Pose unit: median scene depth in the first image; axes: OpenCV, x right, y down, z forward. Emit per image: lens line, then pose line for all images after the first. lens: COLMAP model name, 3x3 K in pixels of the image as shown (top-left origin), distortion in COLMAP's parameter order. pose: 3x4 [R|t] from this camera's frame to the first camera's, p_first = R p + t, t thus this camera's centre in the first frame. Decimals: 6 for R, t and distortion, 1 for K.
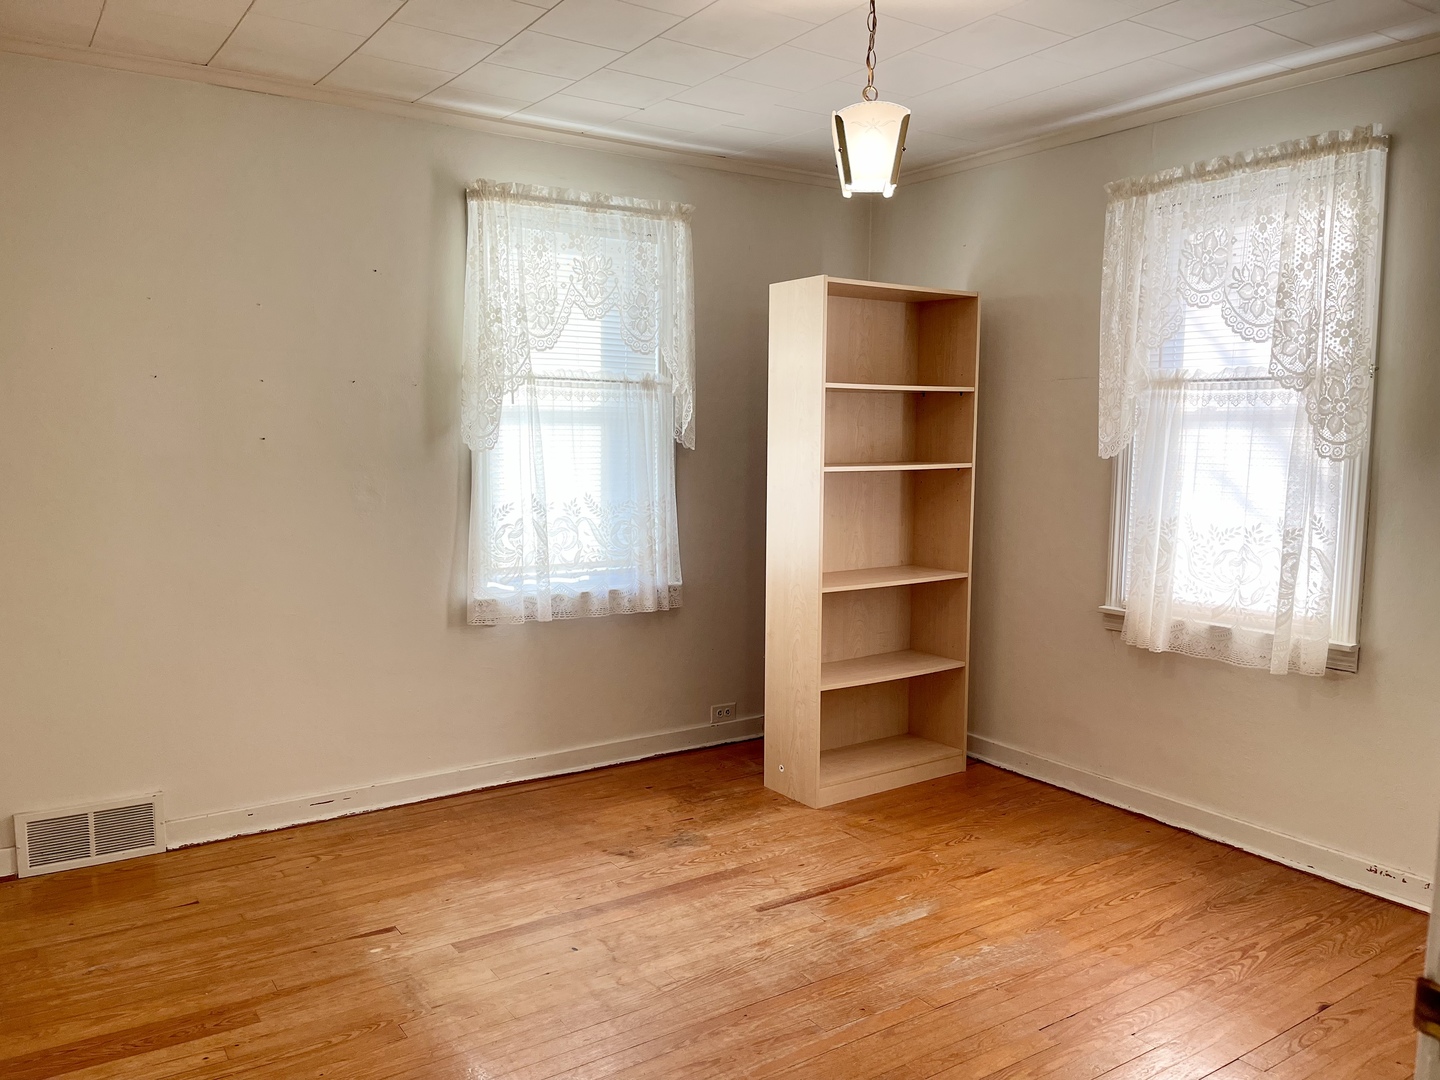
lens RADIAL K [[1085.2, 0, 730.7], [0, 1085.2, 545.7], [0, 0, 1]] dist [0.071518, -0.098425]
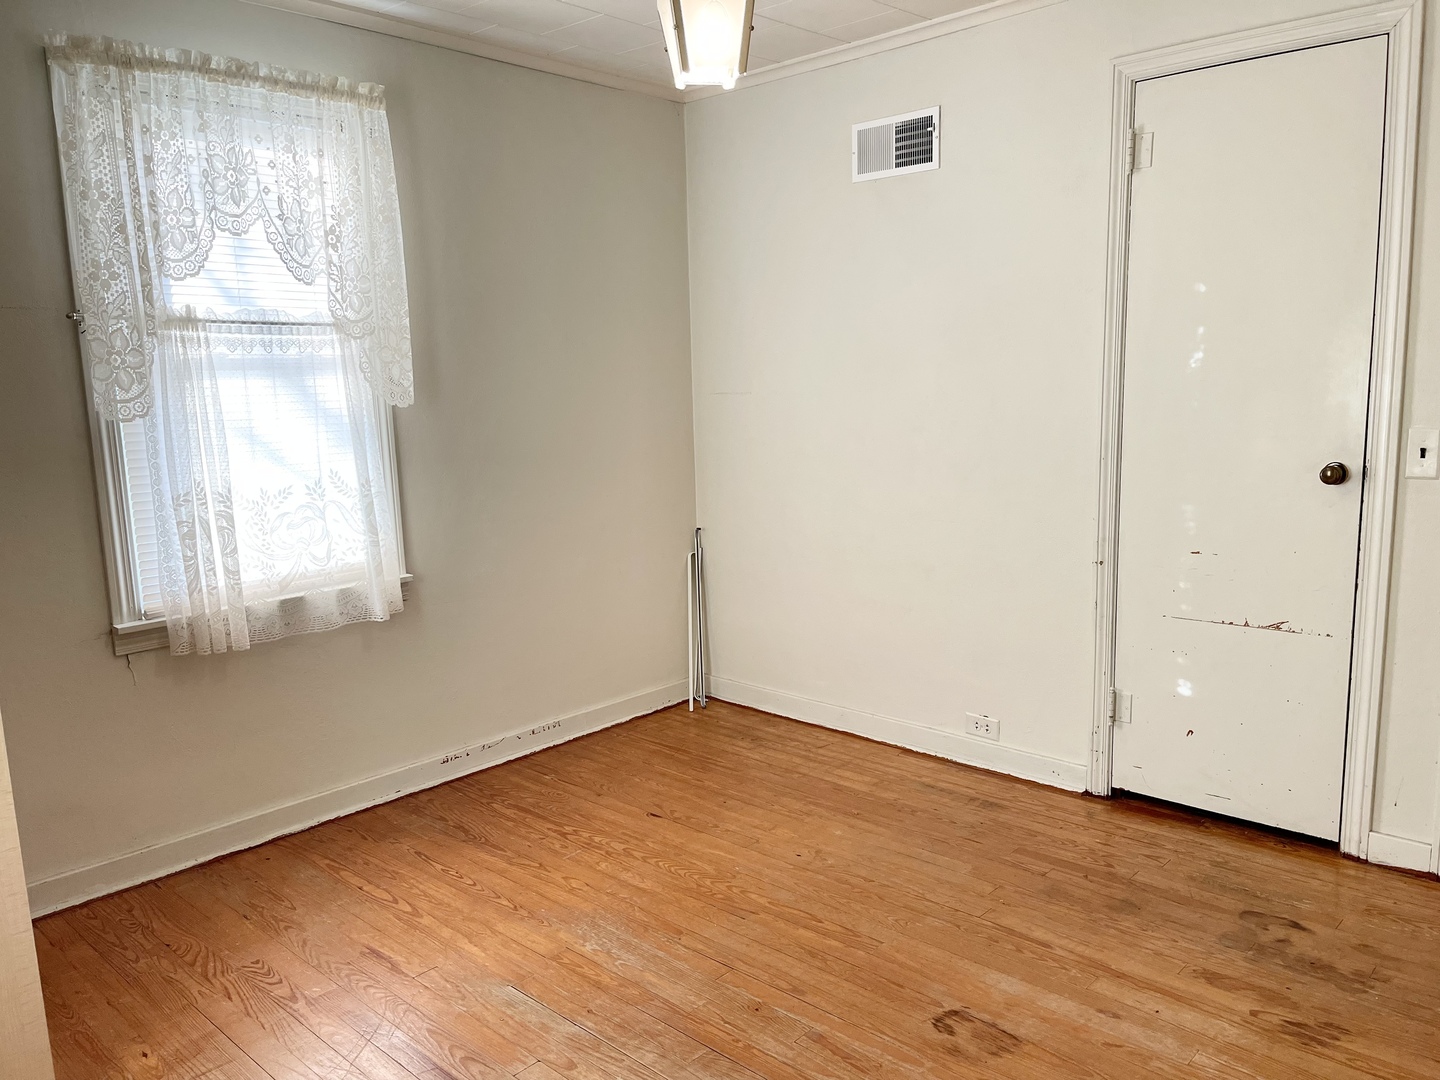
lens RADIAL K [[1085.2, 0, 730.7], [0, 1085.2, 545.7], [0, 0, 1]] dist [0.071518, -0.098425]
pose [[-0.229754, -0.155712, 0.960712, -0.511420], [0.125347, 0.974163, 0.187869, -0.095087], [-0.965143, 0.163586, -0.204300, 0.845821]]
